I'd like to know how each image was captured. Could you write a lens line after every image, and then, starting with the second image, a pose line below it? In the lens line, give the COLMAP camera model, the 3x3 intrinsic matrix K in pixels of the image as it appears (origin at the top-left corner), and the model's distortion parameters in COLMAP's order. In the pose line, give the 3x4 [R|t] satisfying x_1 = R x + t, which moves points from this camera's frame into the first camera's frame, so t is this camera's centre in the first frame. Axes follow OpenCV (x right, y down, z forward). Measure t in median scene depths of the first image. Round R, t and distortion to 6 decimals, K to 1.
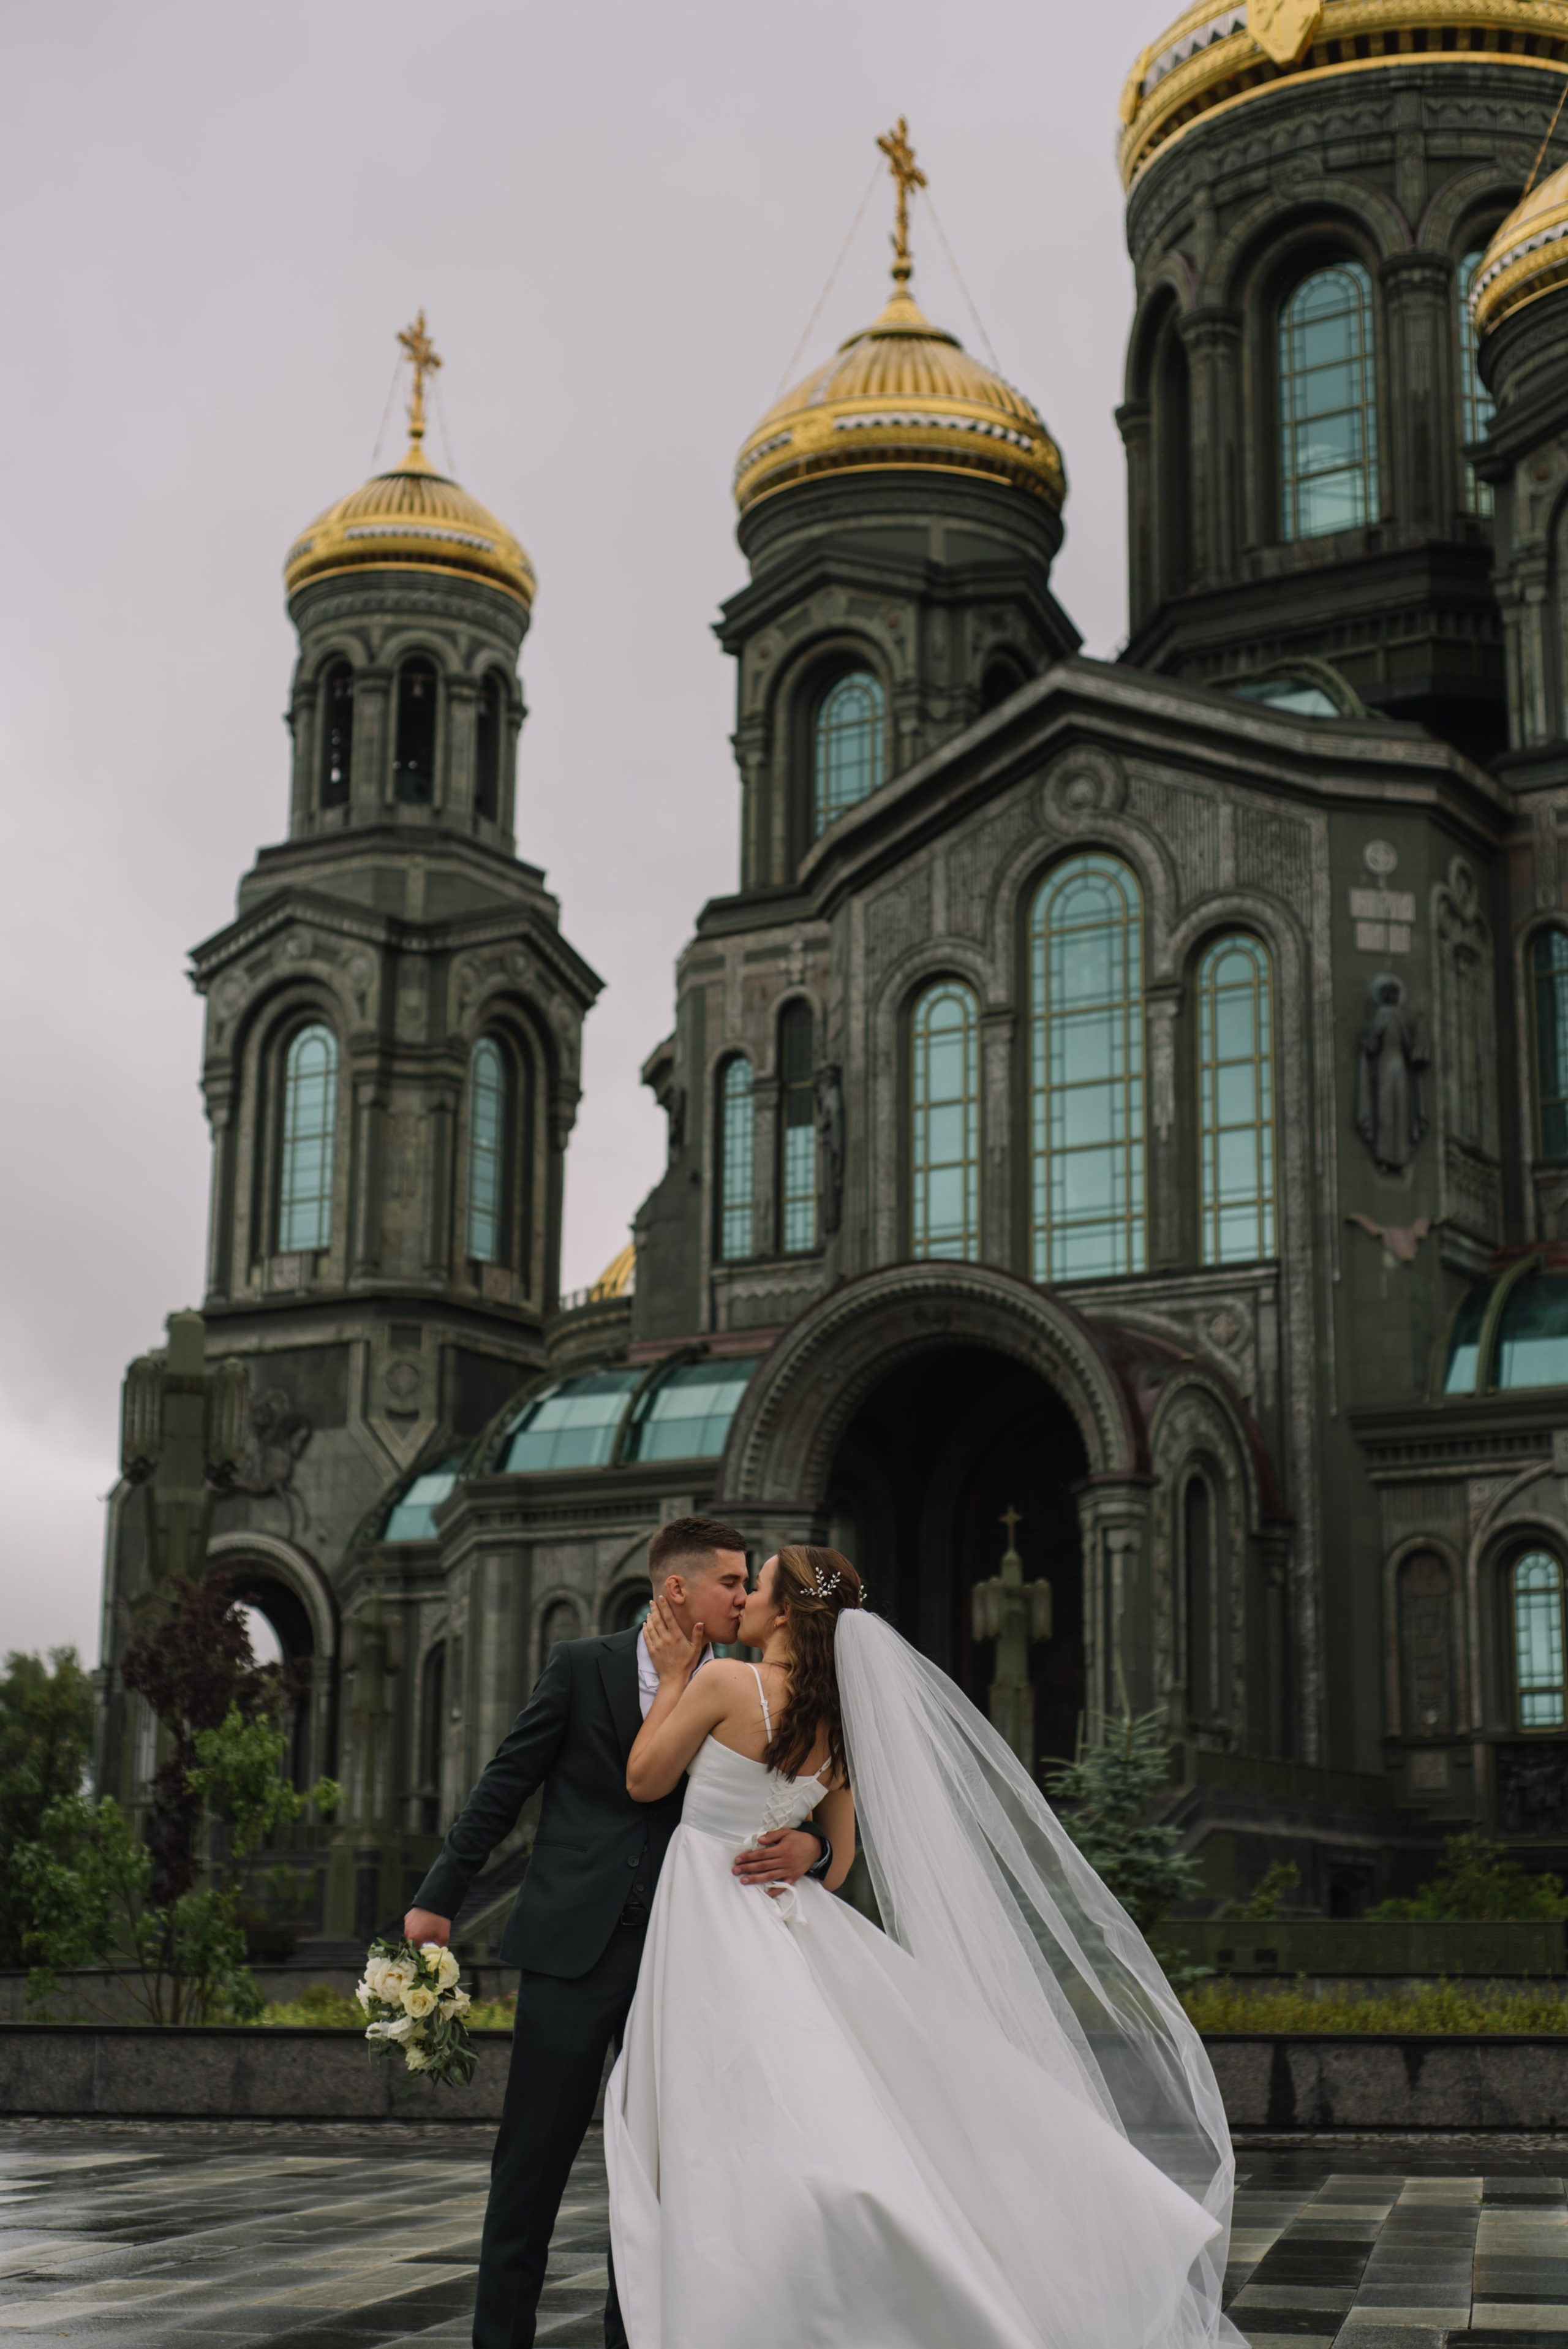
lens RADIAL K [[3445.4, 0, 769.0], [0, 3445.4, 1159.9], [0, 0, 1]] dist [-0.013890, 0.000000]
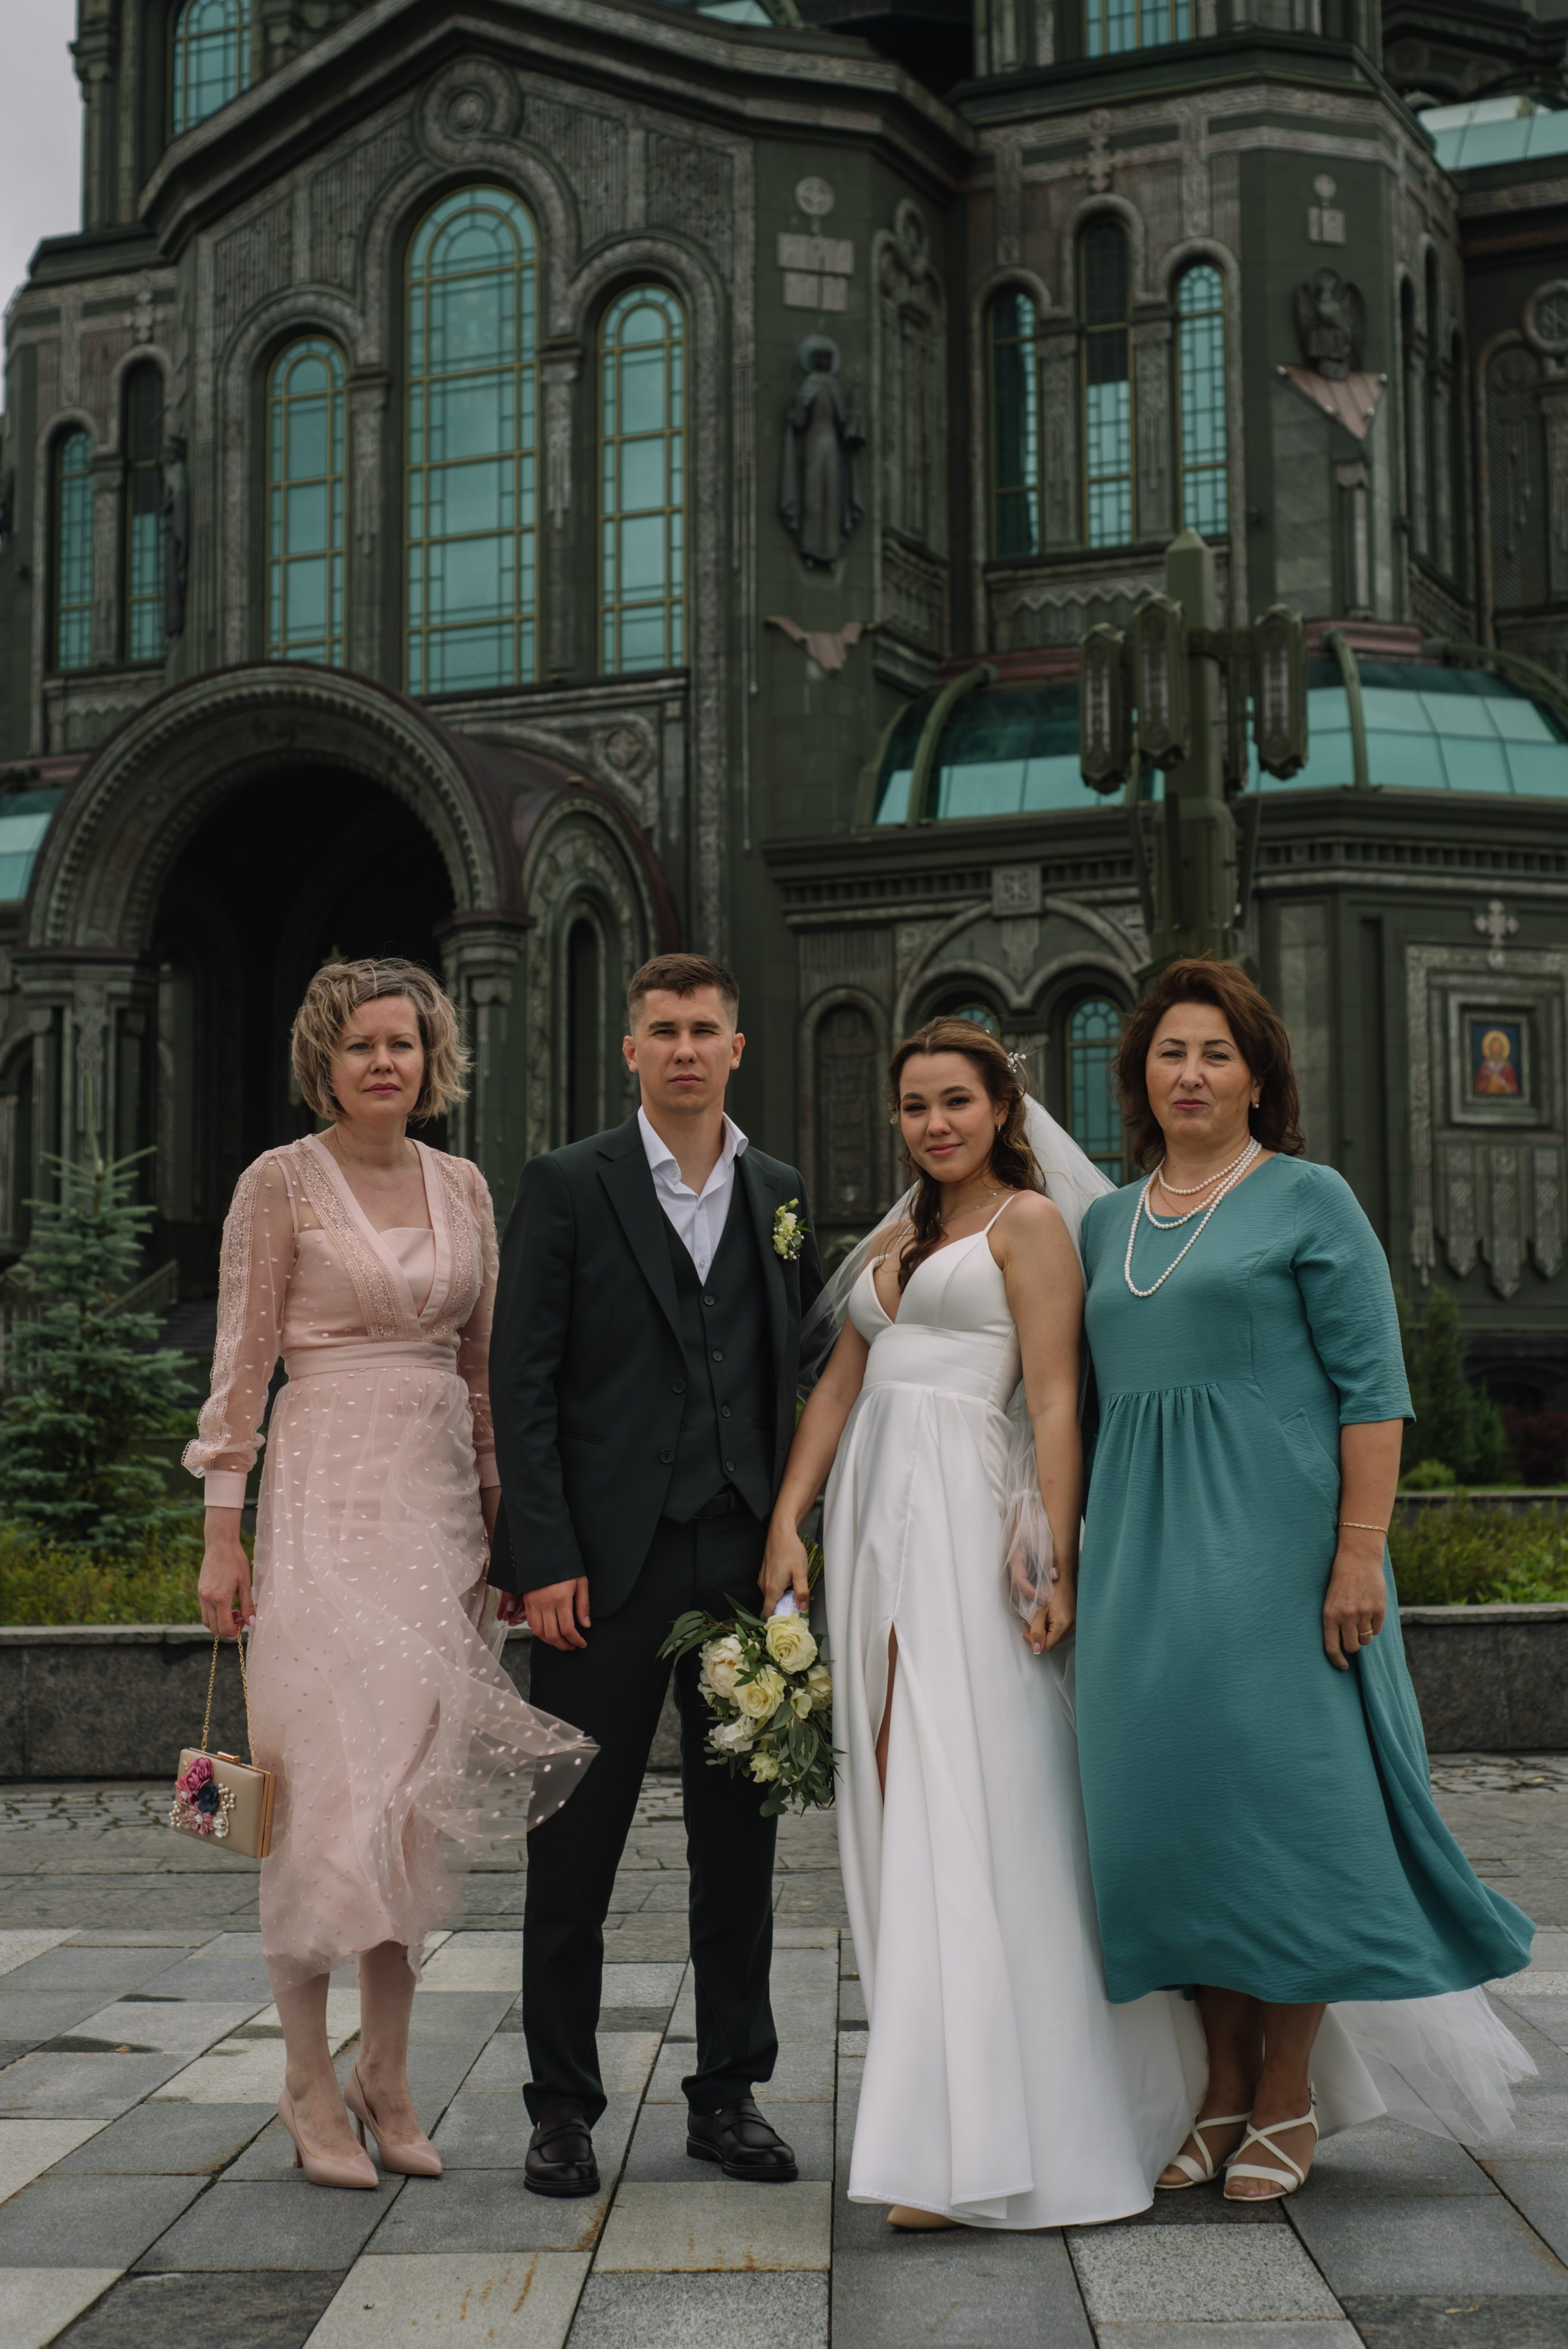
lens RADIAL K [[3791.6, 0, 741.3], [0, 3791.6, 1058.8], [0, 0, 1]] dist [-0.018932, 0.000000]
pose [[0.991097, -0.002584, 0.133118, 0.033303], [-0.013527, 0.992683, 0.119987, 0.011172], [-0.132454, -0.120719, 0.983810, 0.053839]]
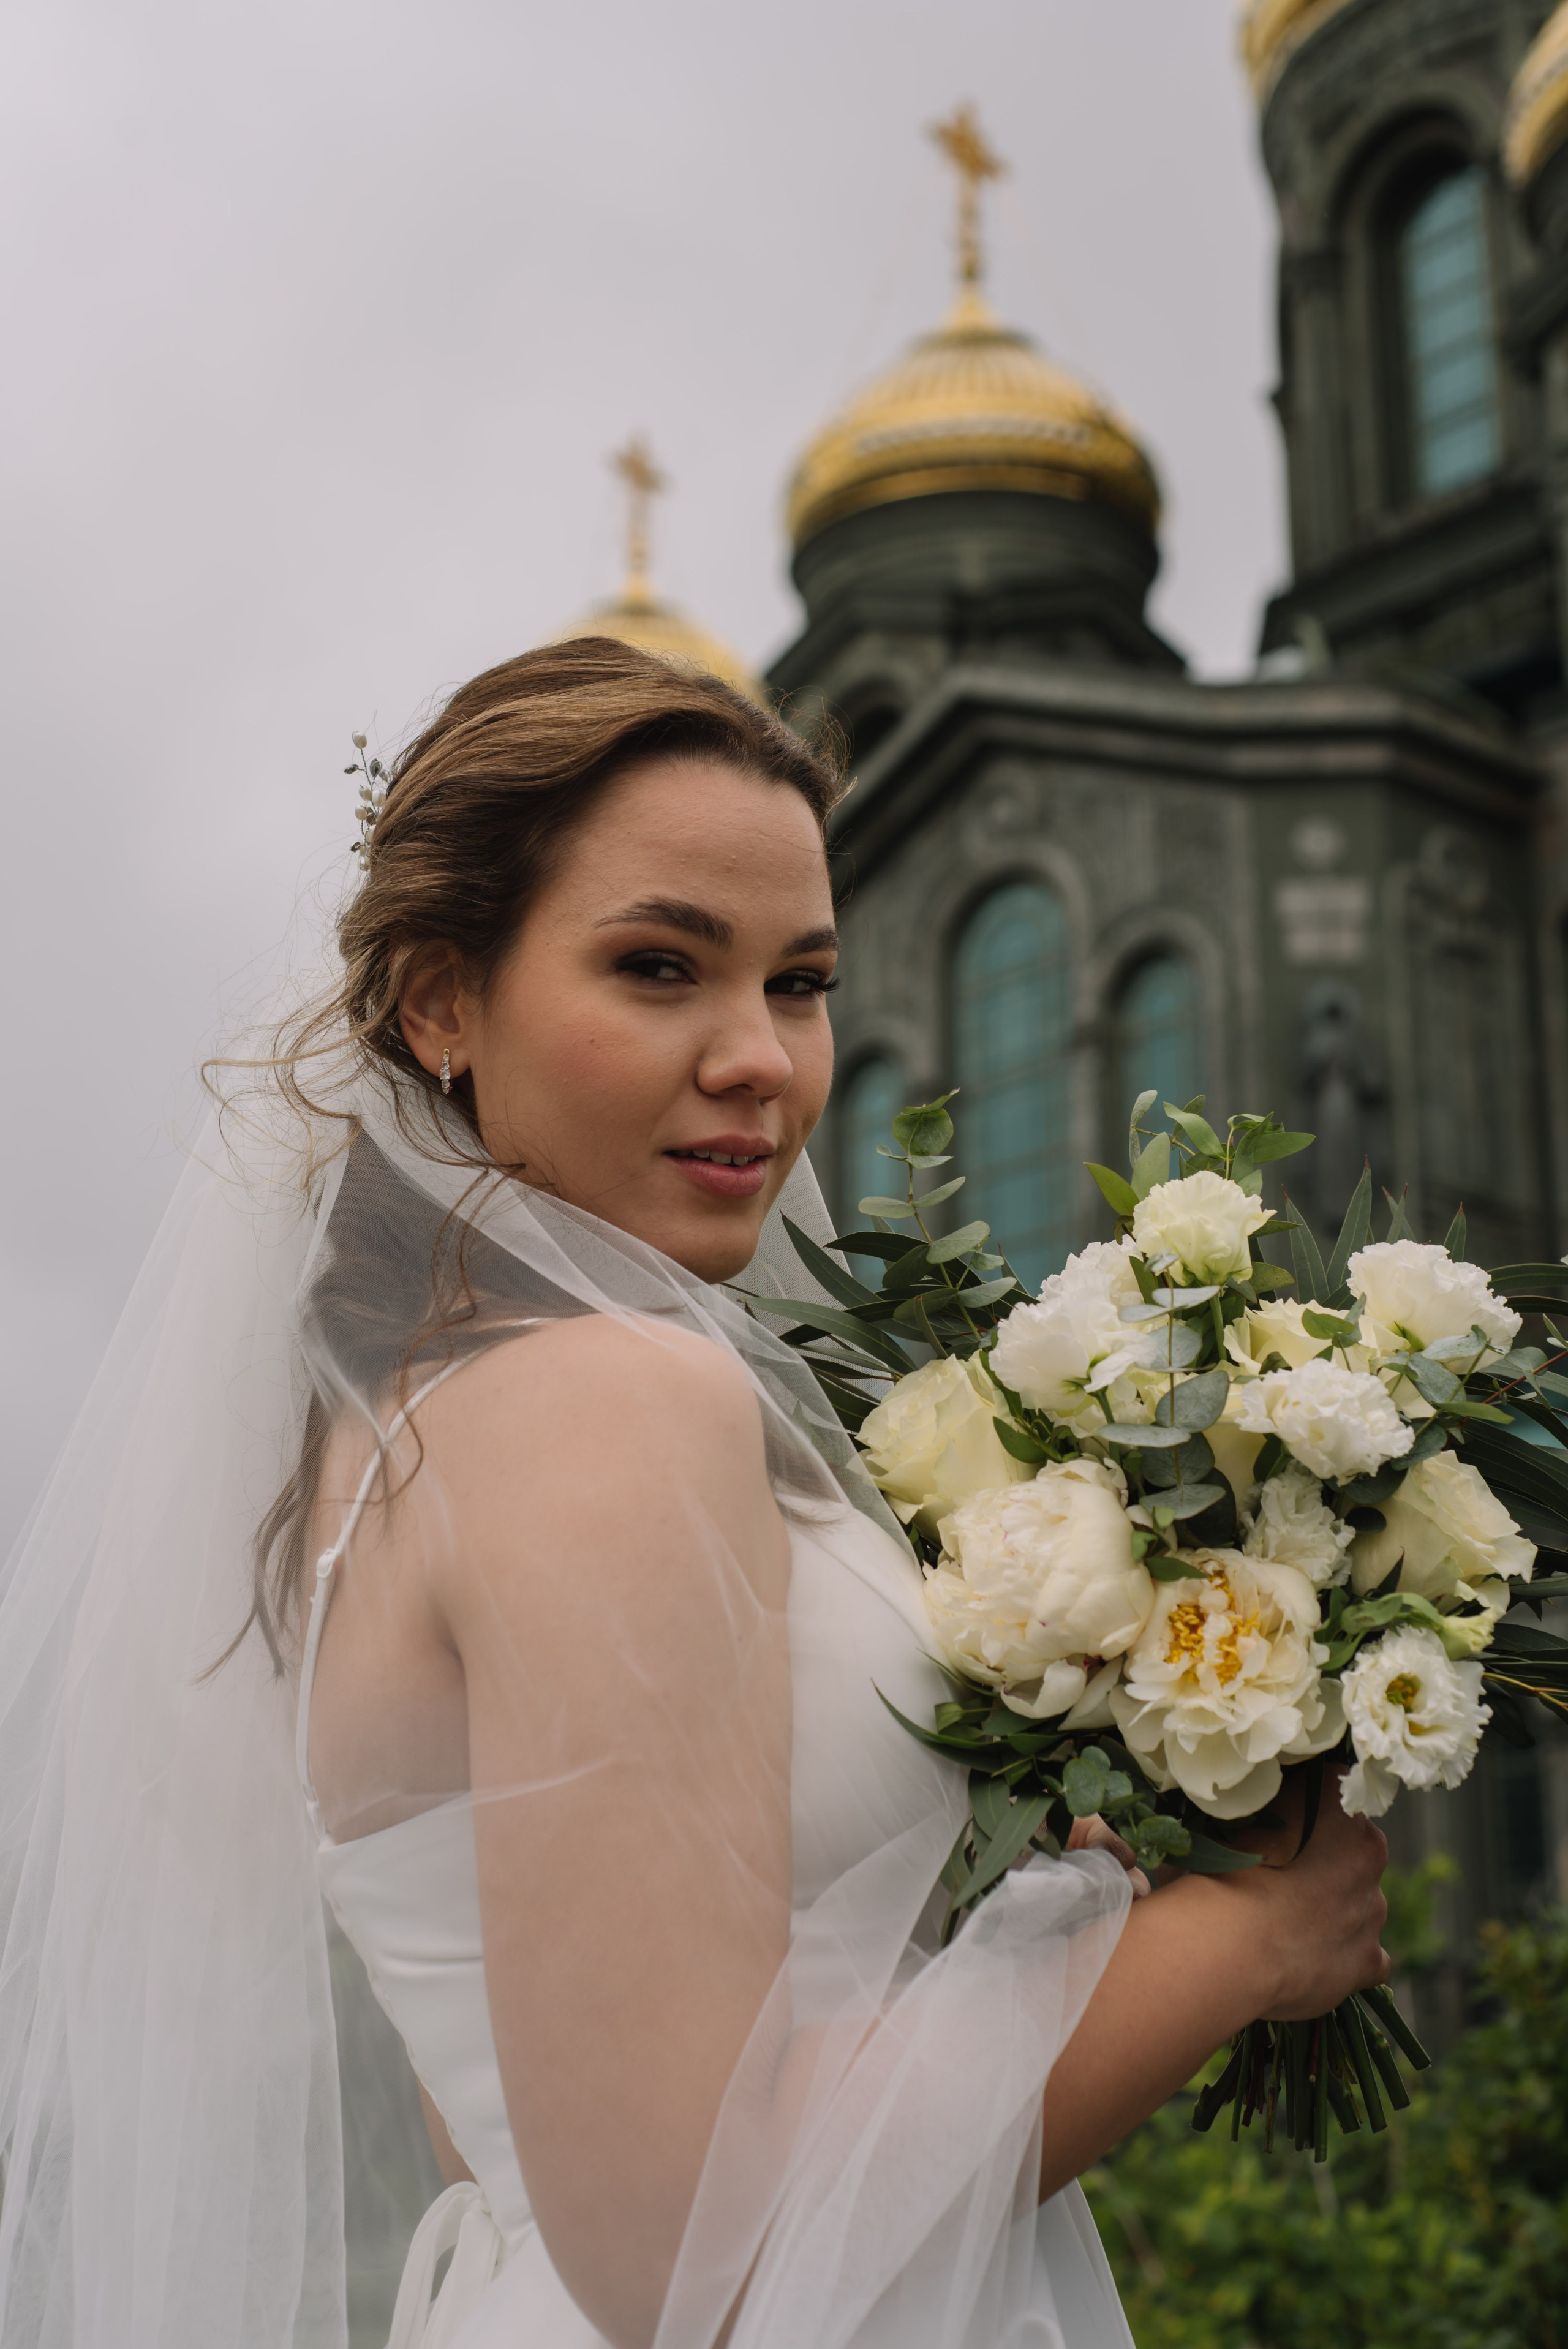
lens RADIAL K [[3445.9, 0, 791.6], [0, 3445.9, 1181.4], [0, 0, 1]] dist [-0.013890, 0.000000]
pose [[0.962093, -0.095286, -0.255534, 0.247924], [0.080376, 0.994429, -0.068197, 0.032750], [0.260608, 0.045073, 0.964392, 0.203512]]
